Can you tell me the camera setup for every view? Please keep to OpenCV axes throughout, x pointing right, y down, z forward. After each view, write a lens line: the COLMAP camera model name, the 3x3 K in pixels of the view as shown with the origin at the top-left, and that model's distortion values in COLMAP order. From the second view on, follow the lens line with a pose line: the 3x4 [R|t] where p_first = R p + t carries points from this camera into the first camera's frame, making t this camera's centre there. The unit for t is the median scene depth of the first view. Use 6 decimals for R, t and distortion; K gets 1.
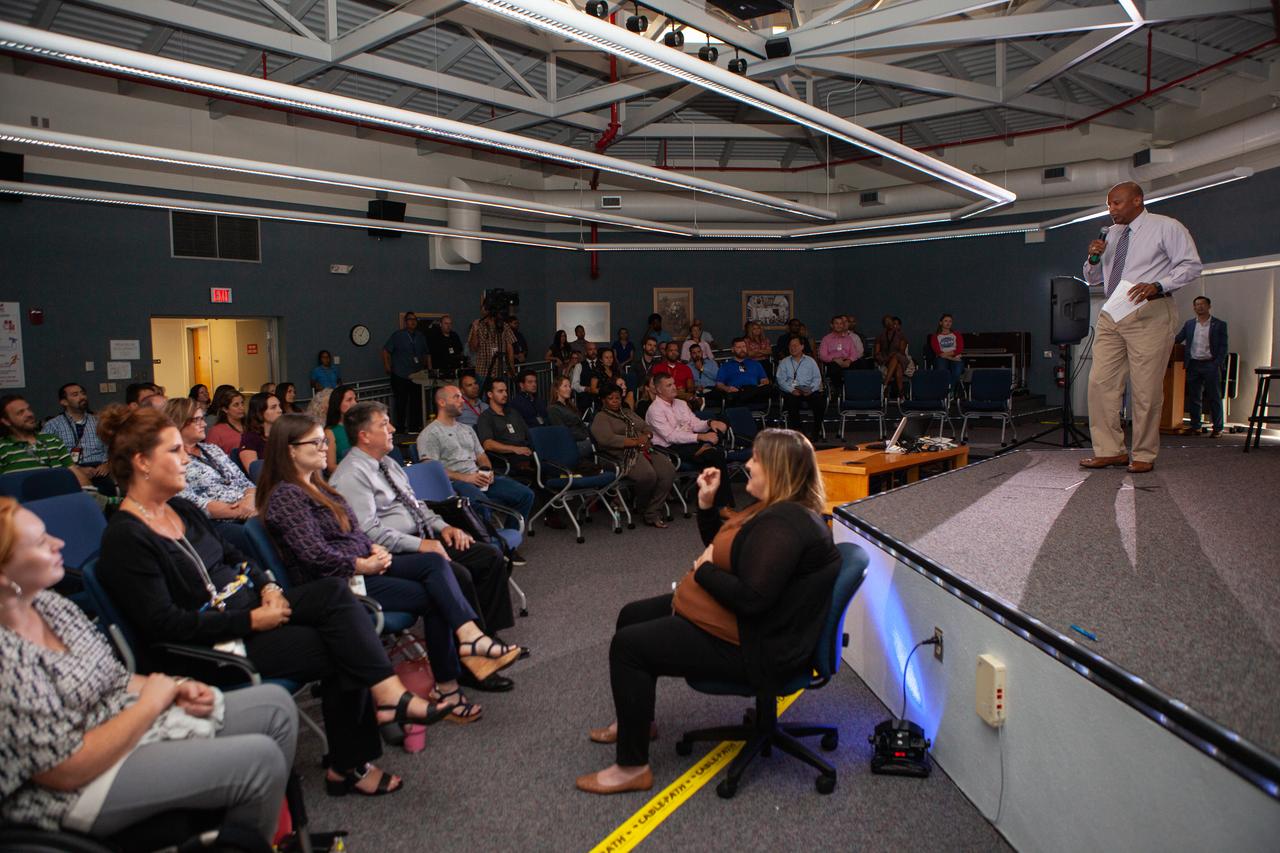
lens RADIAL K [[864.5, 0, 640.0], [0, 864.5, 426.5], [0, 0, 1]] dist [-0.111733, 0.078363]
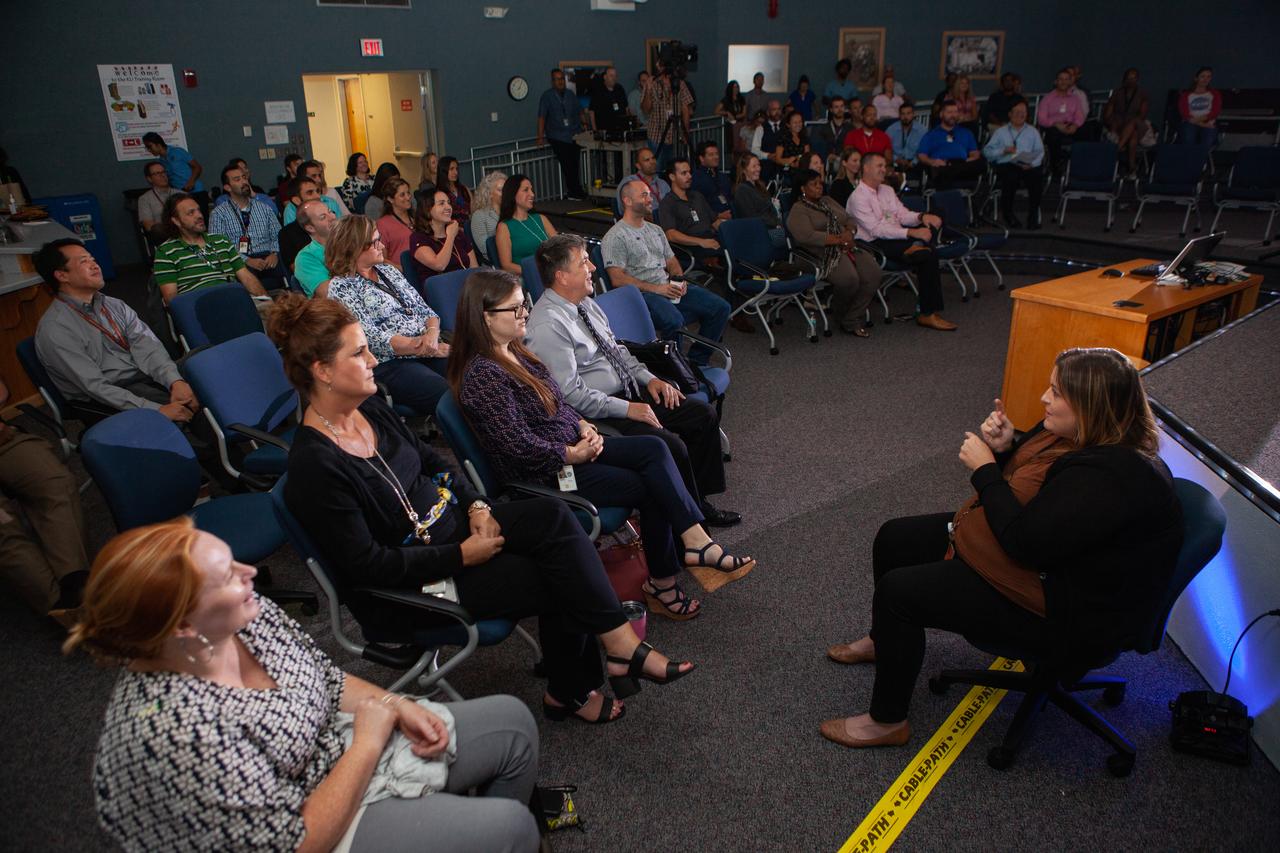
lens RADIAL K [[864.5, 0, 640.0], [0, 864.5, 426.5], [0, 0, 1]] dist [-0.111733, 0.078363]
pose [[0.985675, 0.060257, -0.157523, -0.085127], [-0.011132, 0.955203, 0.295741, -0.084012], [0.168287, -0.289751, 0.942191, 0.139144]]
